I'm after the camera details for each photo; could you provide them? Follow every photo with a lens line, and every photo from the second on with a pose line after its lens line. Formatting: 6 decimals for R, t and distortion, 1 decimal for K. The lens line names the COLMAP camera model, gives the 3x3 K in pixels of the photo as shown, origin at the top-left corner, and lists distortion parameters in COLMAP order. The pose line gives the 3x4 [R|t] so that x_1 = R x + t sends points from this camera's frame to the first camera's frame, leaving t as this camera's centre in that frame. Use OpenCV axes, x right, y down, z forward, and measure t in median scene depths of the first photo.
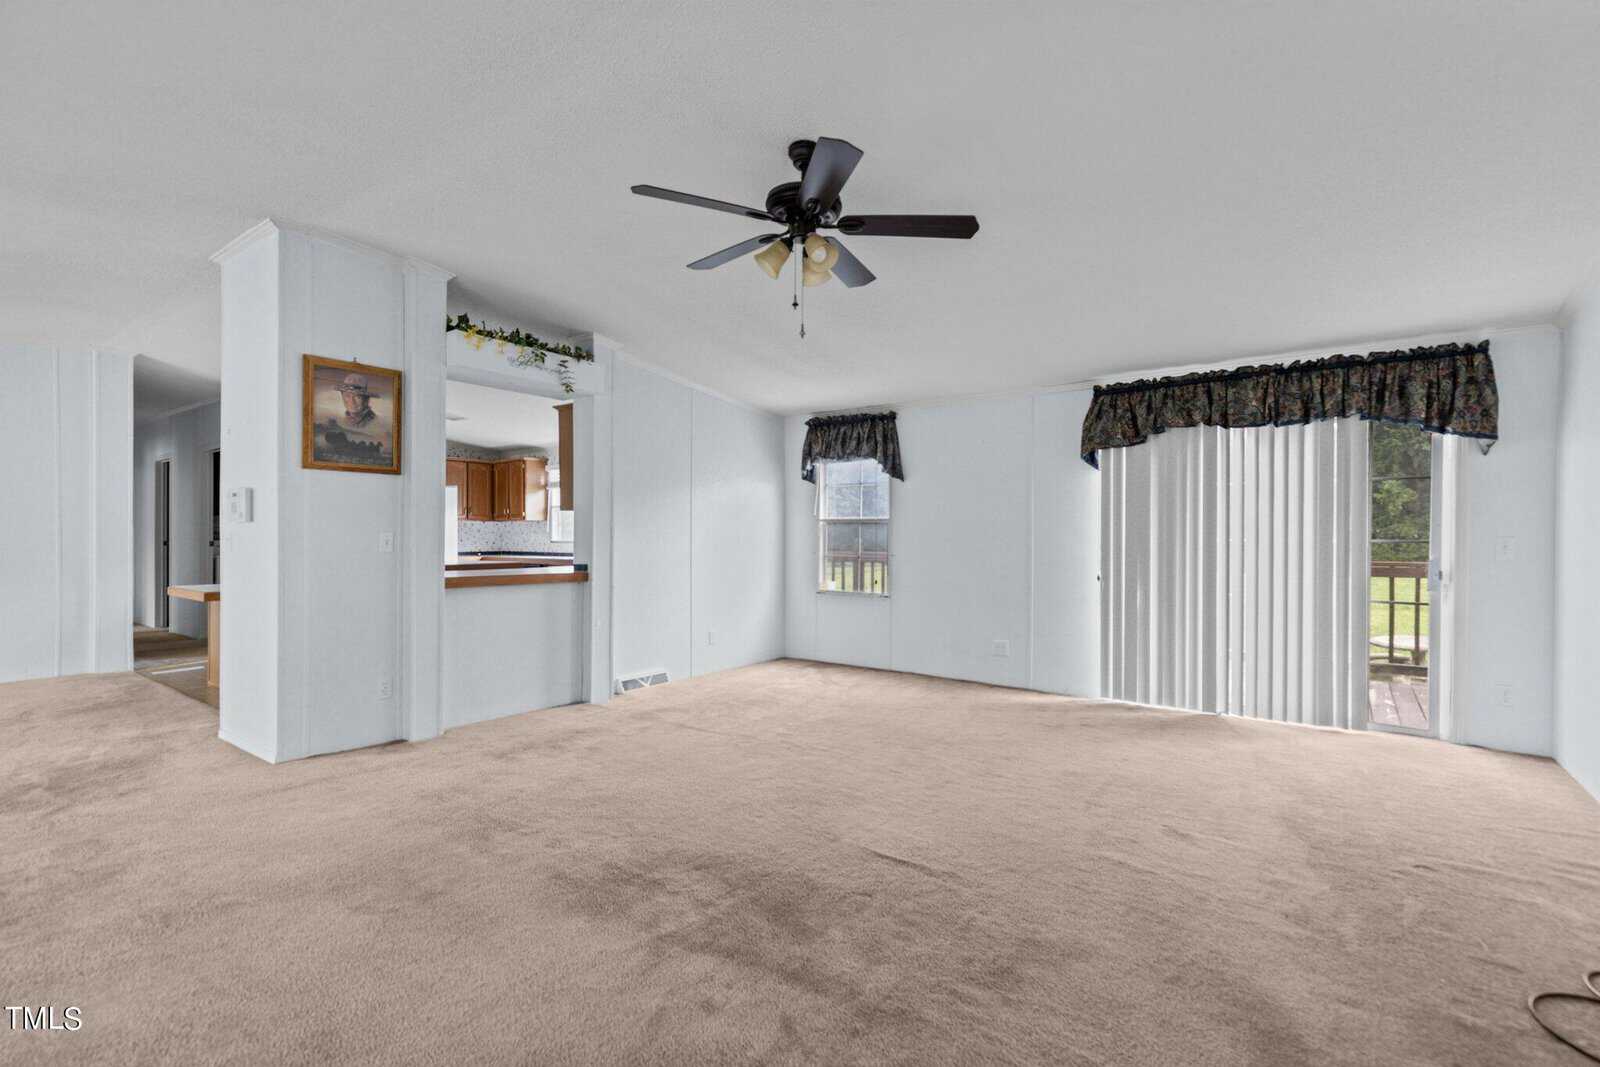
lens RADIAL K [[731.8, 0, 804.8], [0, 731.8, 539.0], [0, 0, 1]] dist [0.006657, -0.000118]
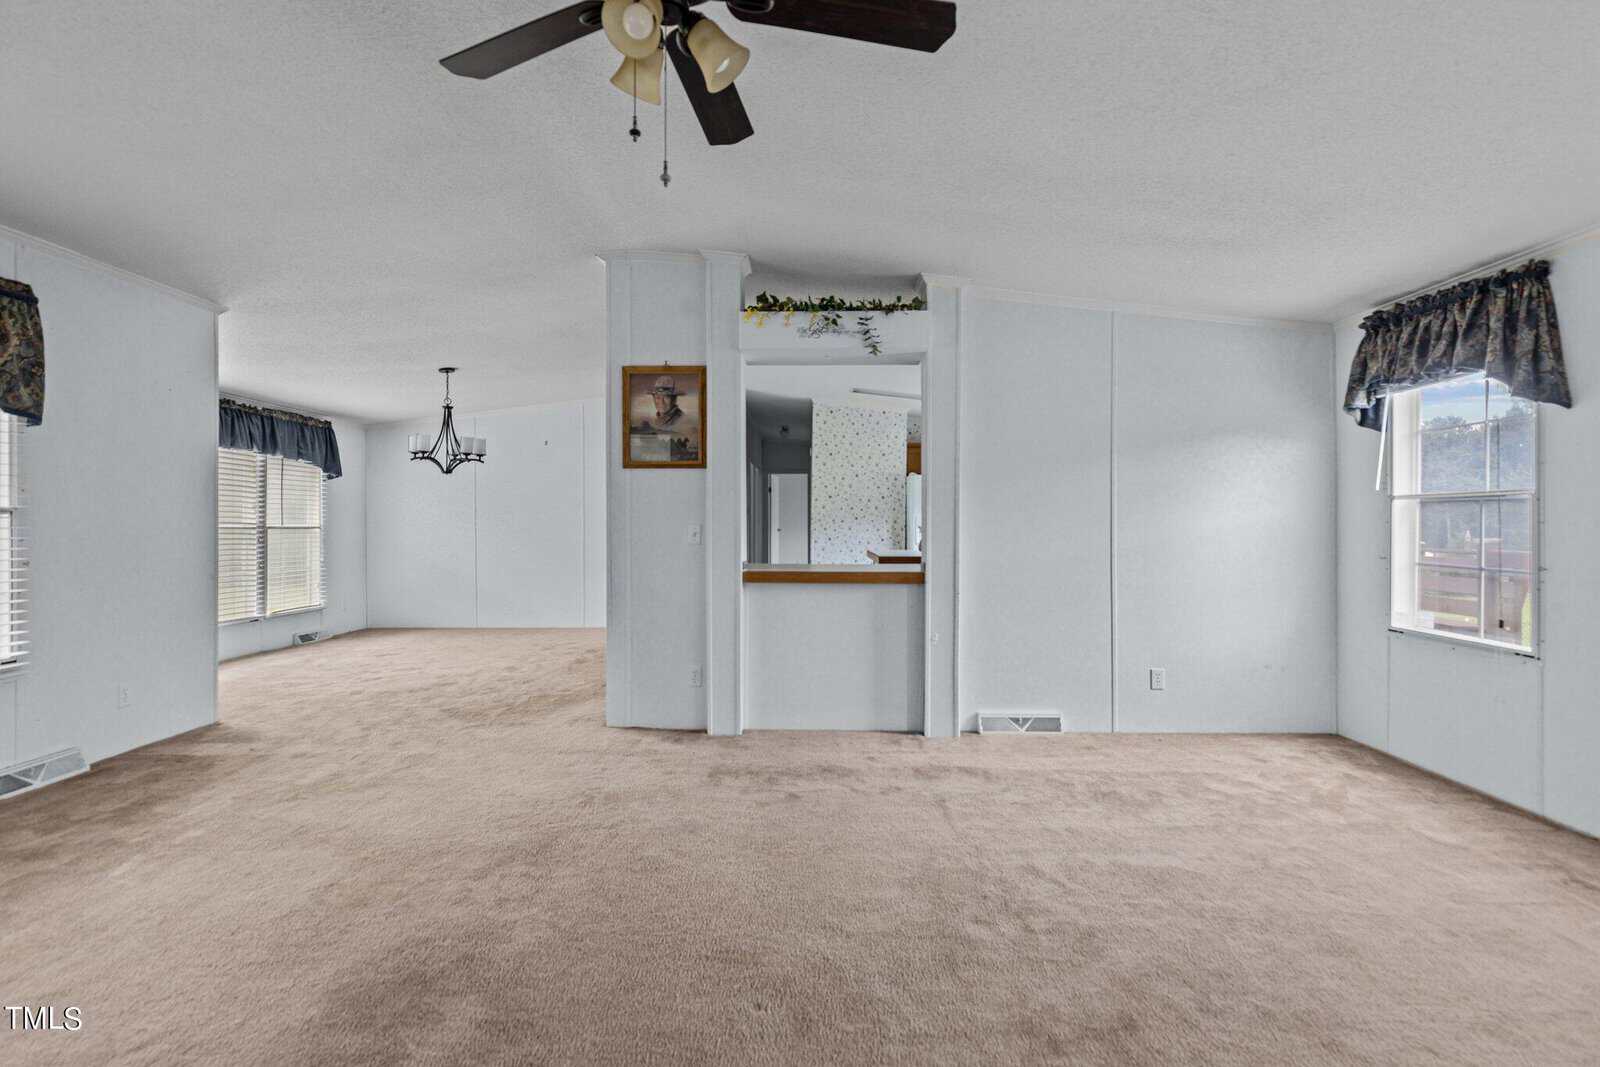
lens RADIAL K [[741.1, 0, 798.6], [0, 741.1, 522.4], [0, 0, 1]] dist [0.008286, -0.000283]
pose [[0.571746, -0.002528, -0.820427, 0.314472], [-0.000639, 0.999994, -0.003527, -0.007677], [0.820430, 0.002541, 0.571741, 0.451894]]
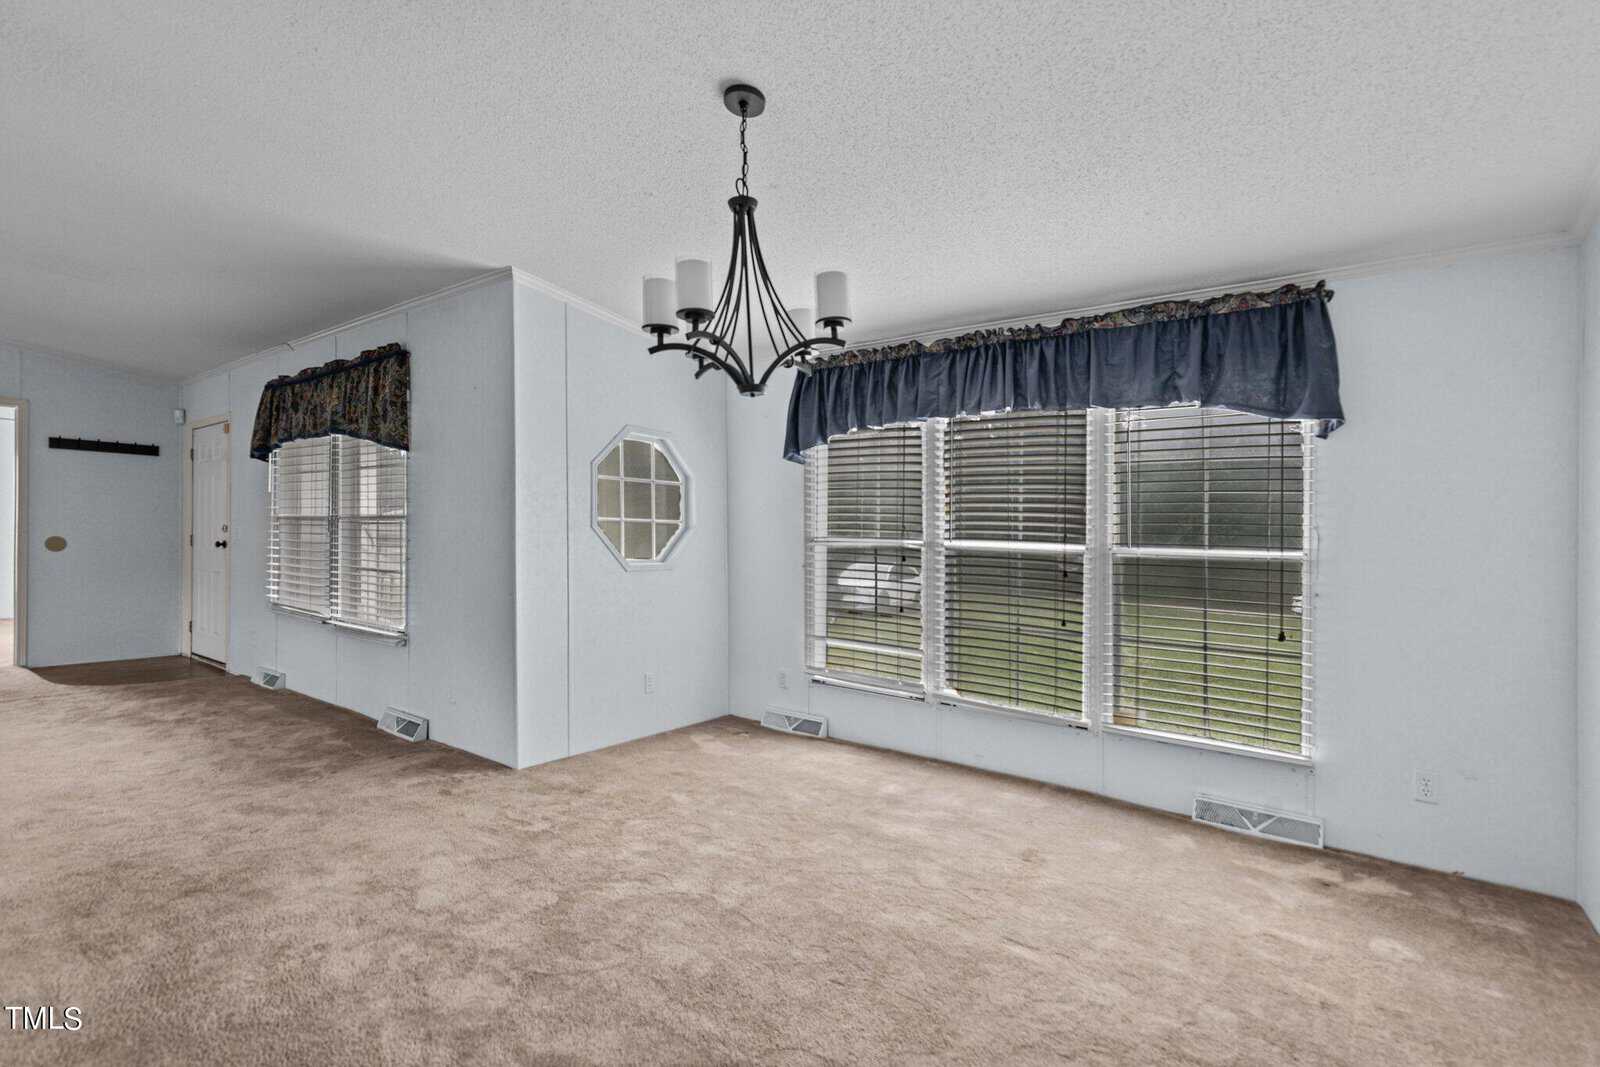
lens RADIAL K [[726.0, 0, 839.6], [0, 726.0, 541.6], [0, 0, 1]] dist [-0.020340, -0.000105]
pose [[-0.999647, -0.023060, -0.013175, -1.179315], [-0.023285, 0.999581, 0.017173, -0.018872], [0.012773, 0.017474, -0.999766, 1.127622]]
